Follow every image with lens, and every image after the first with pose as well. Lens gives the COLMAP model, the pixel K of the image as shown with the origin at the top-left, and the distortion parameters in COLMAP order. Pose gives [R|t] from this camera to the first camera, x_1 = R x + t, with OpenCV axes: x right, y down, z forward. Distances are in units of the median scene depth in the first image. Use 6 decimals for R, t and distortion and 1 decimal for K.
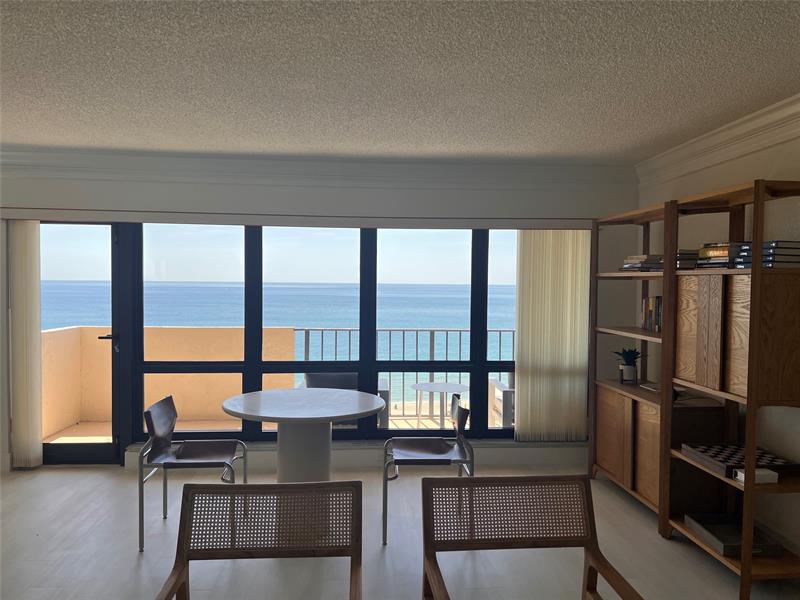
lens RADIAL K [[607.4, 0, 404.1], [0, 607.4, 306.9], [0, 0, 1]] dist [0.071009, -0.086419]
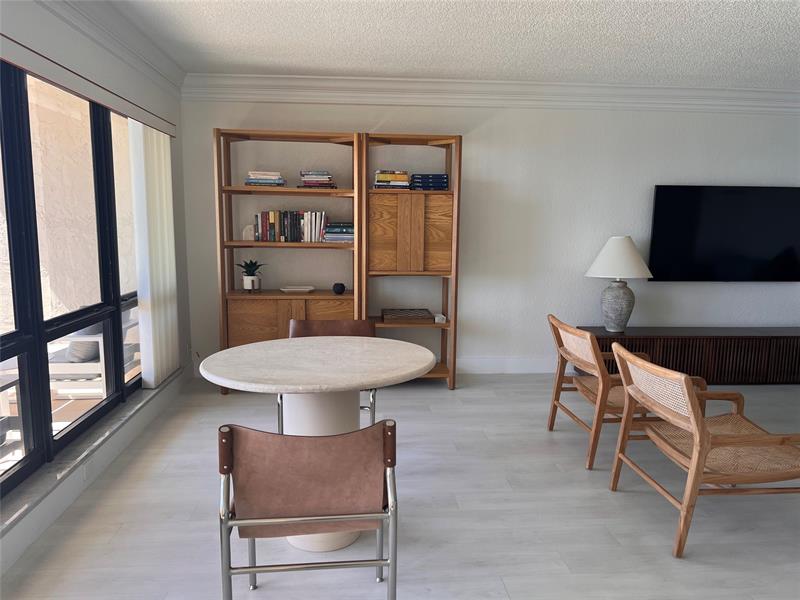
lens RADIAL K [[607.4, 0, 404.1], [0, 607.4, 306.9], [0, 0, 1]] dist [0.071009, -0.086419]
pose [[-0.002251, -0.151553, 0.988447, -0.873098], [0.025721, 0.988113, 0.151560, -0.006587], [-0.999667, 0.025765, 0.001674, 0.947396]]
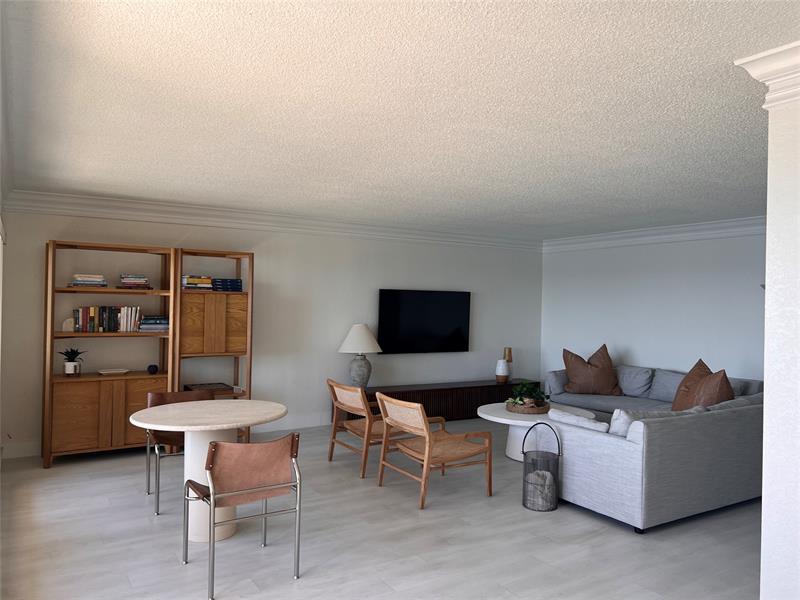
lens RADIAL K [[603.5, 0, 400.0], [0, 603.5, 300.0], [0, 0, 1]] dist [0.060442, -0.065861]
pose [[-0.451795, -0.016385, 0.891971, -1.307666], [0.010182, 0.999671, 0.023521, -0.066238], [-0.892063, 0.019709, -0.451480, 1.239595]]
